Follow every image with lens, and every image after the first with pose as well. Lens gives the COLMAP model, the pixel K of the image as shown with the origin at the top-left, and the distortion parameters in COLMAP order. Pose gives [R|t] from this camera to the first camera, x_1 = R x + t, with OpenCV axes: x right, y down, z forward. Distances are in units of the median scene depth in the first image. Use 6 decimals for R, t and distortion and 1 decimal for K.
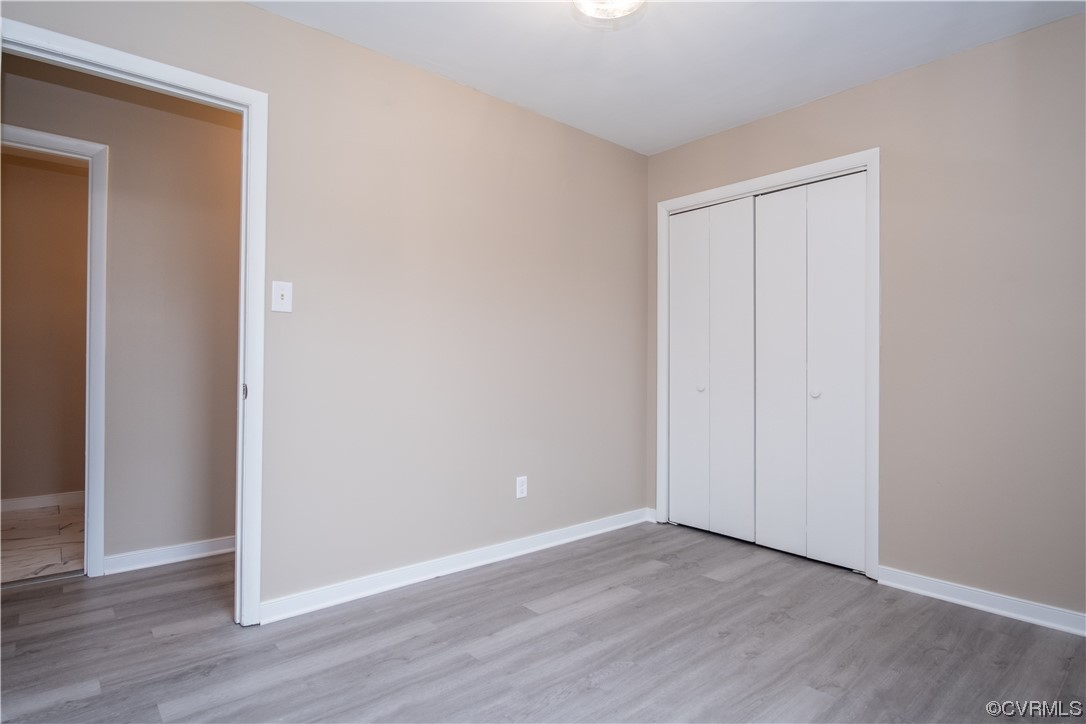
lens RADIAL K [[584.2, 0, 545.6], [0, 584.2, 362.2], [0, 0, 1]] dist [-0.010202, 0.001708]
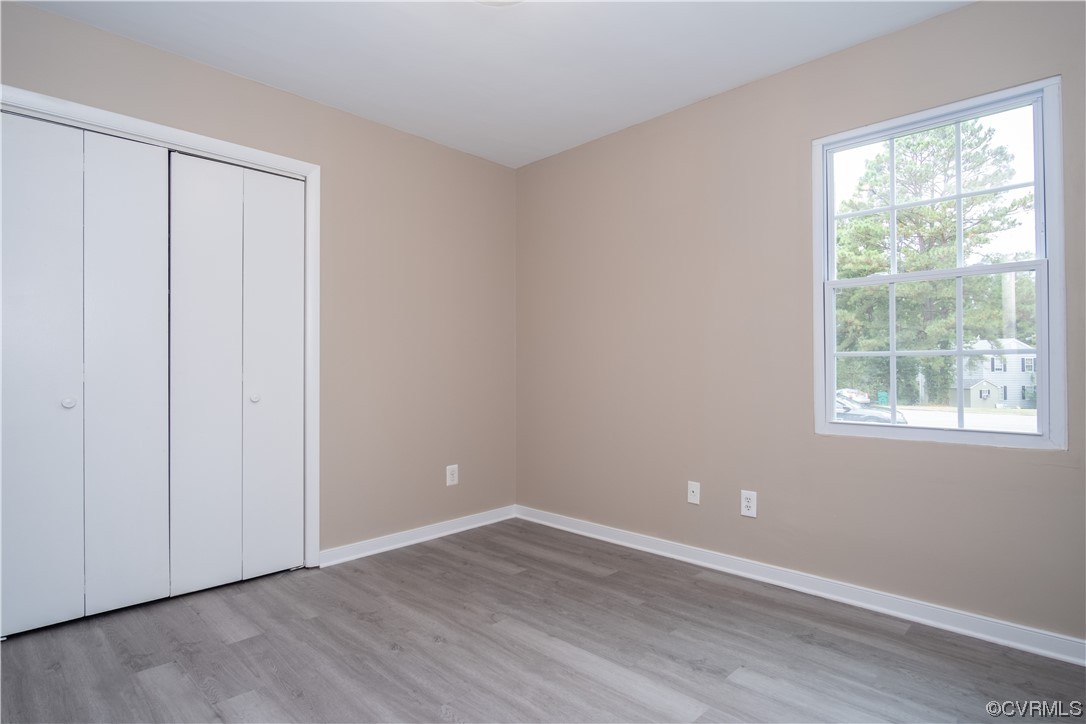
lens RADIAL K [[584.2, 0, 546.2], [0, 584.2, 359.9], [0, 0, 1]] dist [-0.010202, 0.001708]
pose [[-0.096879, 0.006718, 0.995274, -0.610735], [-0.001548, 0.999975, -0.006900, -0.000366], [-0.995295, -0.002209, -0.096866, 0.765137]]
